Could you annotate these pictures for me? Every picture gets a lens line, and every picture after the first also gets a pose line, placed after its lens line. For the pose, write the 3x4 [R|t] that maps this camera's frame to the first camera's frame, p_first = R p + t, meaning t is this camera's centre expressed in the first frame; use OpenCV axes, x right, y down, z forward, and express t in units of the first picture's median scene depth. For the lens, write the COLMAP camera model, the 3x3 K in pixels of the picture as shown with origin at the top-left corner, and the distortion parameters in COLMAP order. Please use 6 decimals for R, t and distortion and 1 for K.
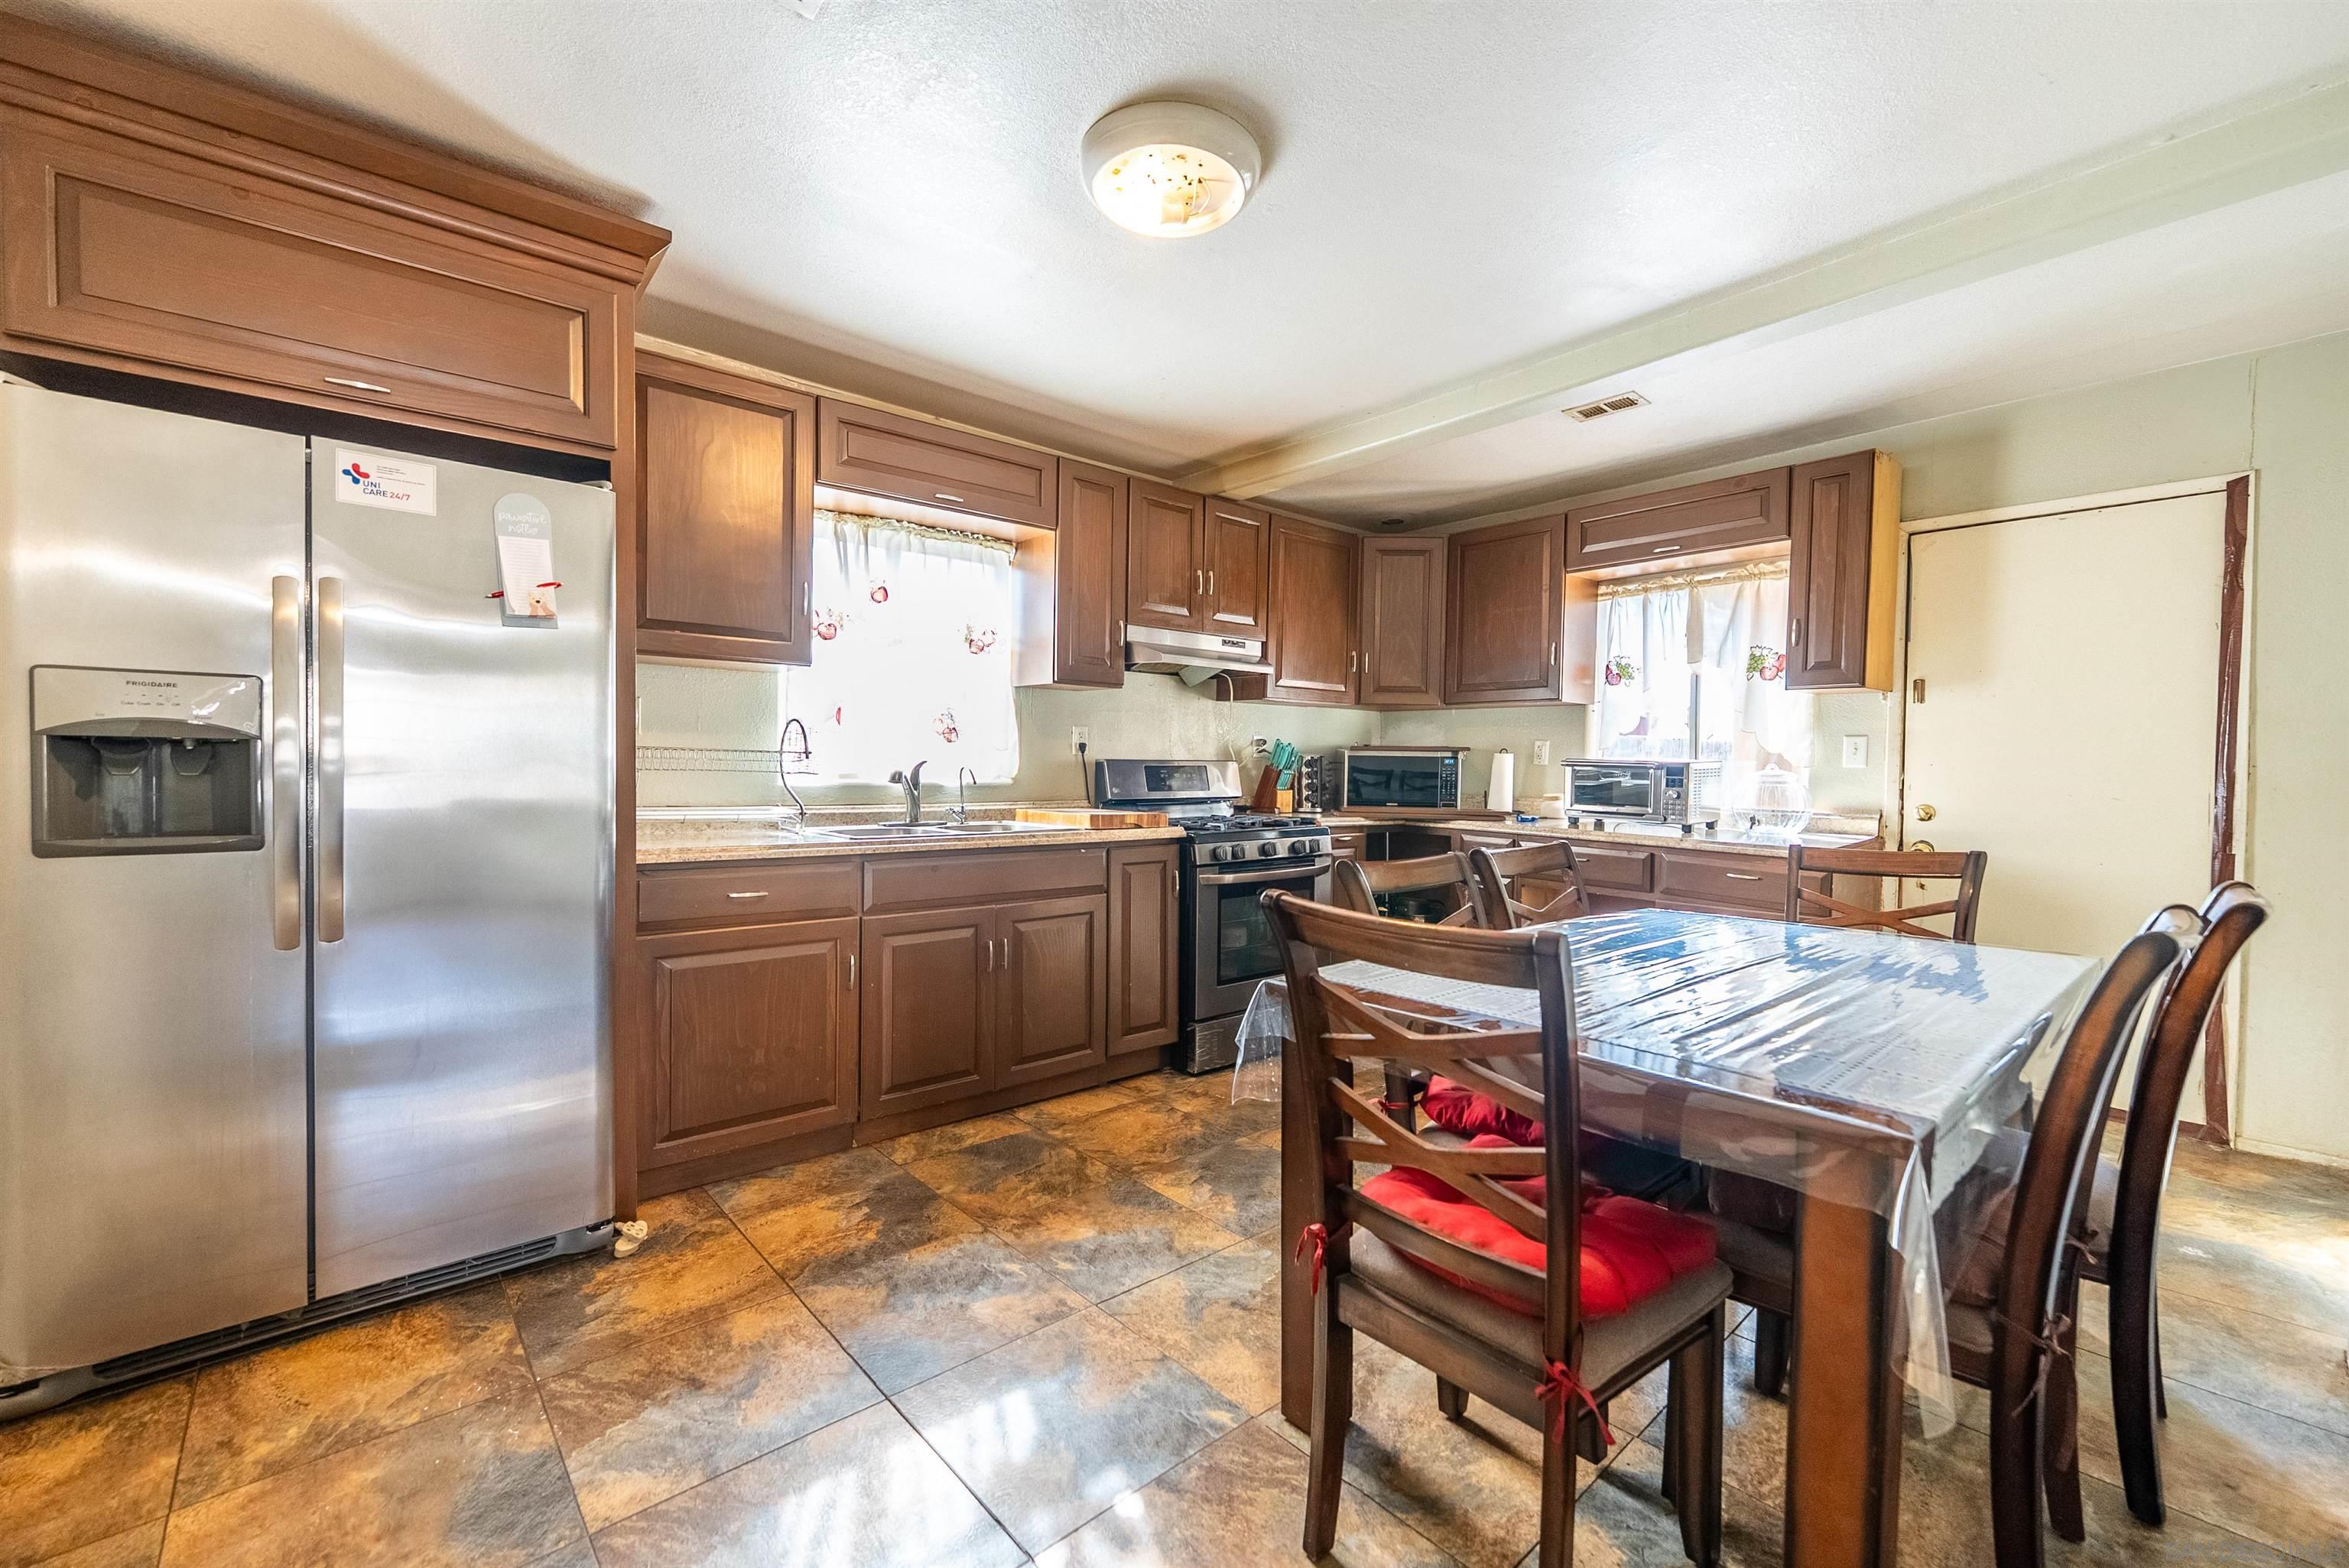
lens RADIAL K [[946.4, 0, 1170.1], [0, 946.4, 783.7], [0, 0, 1]] dist [0.001888, -0.001398]
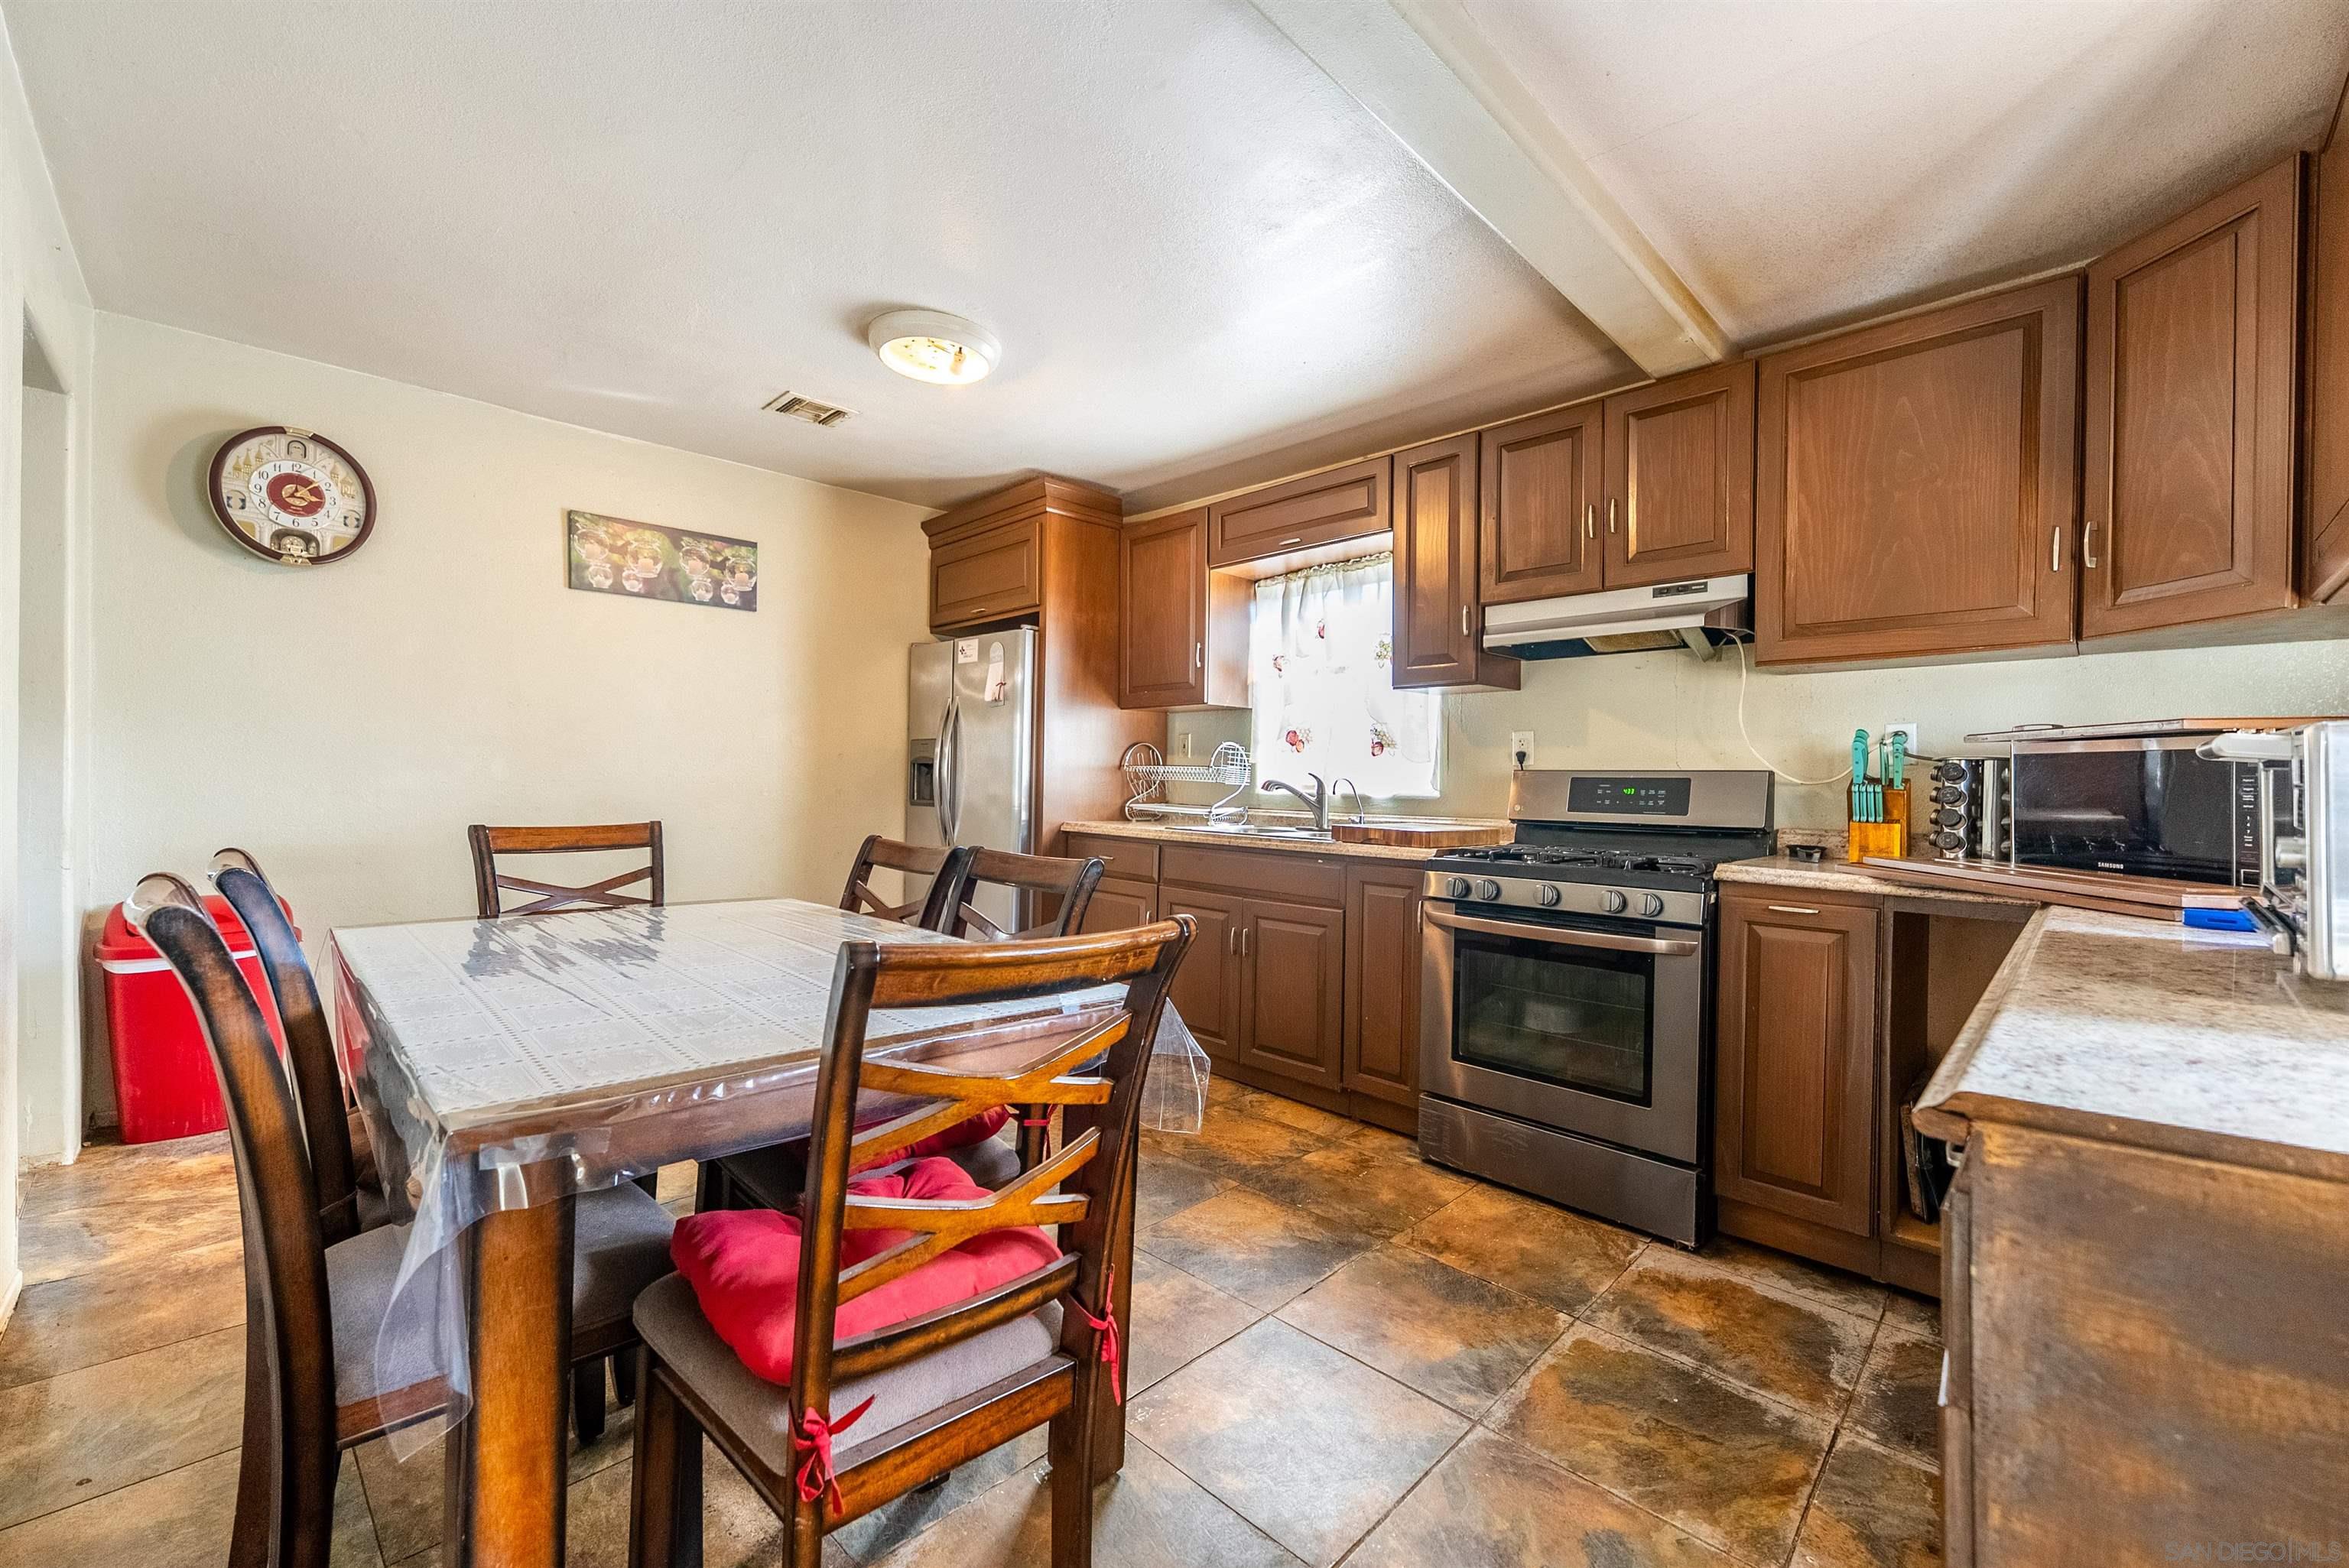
lens RADIAL K [[946.4, 0, 1172.3], [0, 946.4, 781.7], [0, 0, 1]] dist [0.001888, -0.001398]
pose [[0.073840, -0.006982, -0.997246, 0.819428], [-0.036038, 0.999304, -0.009665, 0.003206], [0.996619, 0.036652, 0.073537, 0.721984]]
